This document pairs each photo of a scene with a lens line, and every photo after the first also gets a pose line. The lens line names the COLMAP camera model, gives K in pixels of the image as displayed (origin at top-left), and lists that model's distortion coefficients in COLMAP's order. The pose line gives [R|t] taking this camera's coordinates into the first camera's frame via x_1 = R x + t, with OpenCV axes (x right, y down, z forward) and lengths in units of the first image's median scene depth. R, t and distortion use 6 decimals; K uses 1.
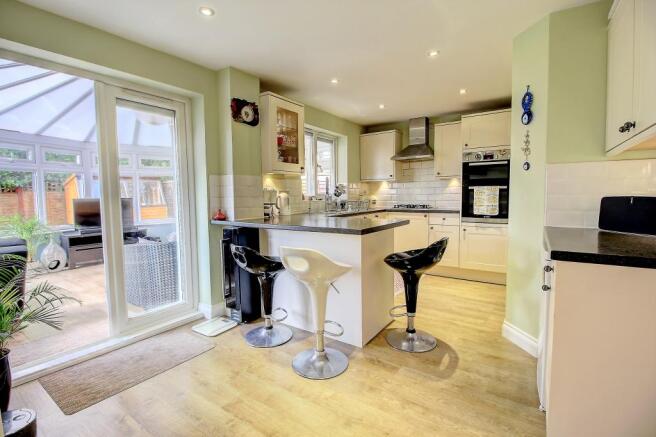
lens RADIAL K [[302.5, 0, 328.0], [0, 302.5, 218.5], [0, 0, 1]] dist [-0.030935, -0.001183]
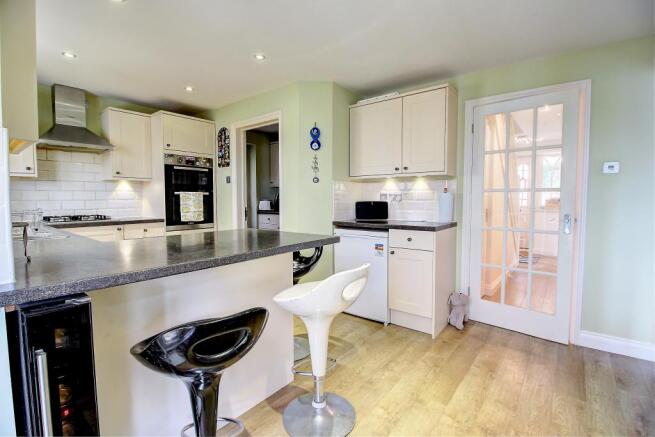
lens RADIAL K [[302.1, 0, 327.5], [0, 302.1, 218.5], [0, 0, 1]] dist [-0.030935, -0.001183]
pose [[0.057945, -0.056254, 0.996734, -0.425684], [0.076998, 0.995689, 0.051718, -0.037407], [-0.995346, 0.073750, 0.062026, 0.499225]]
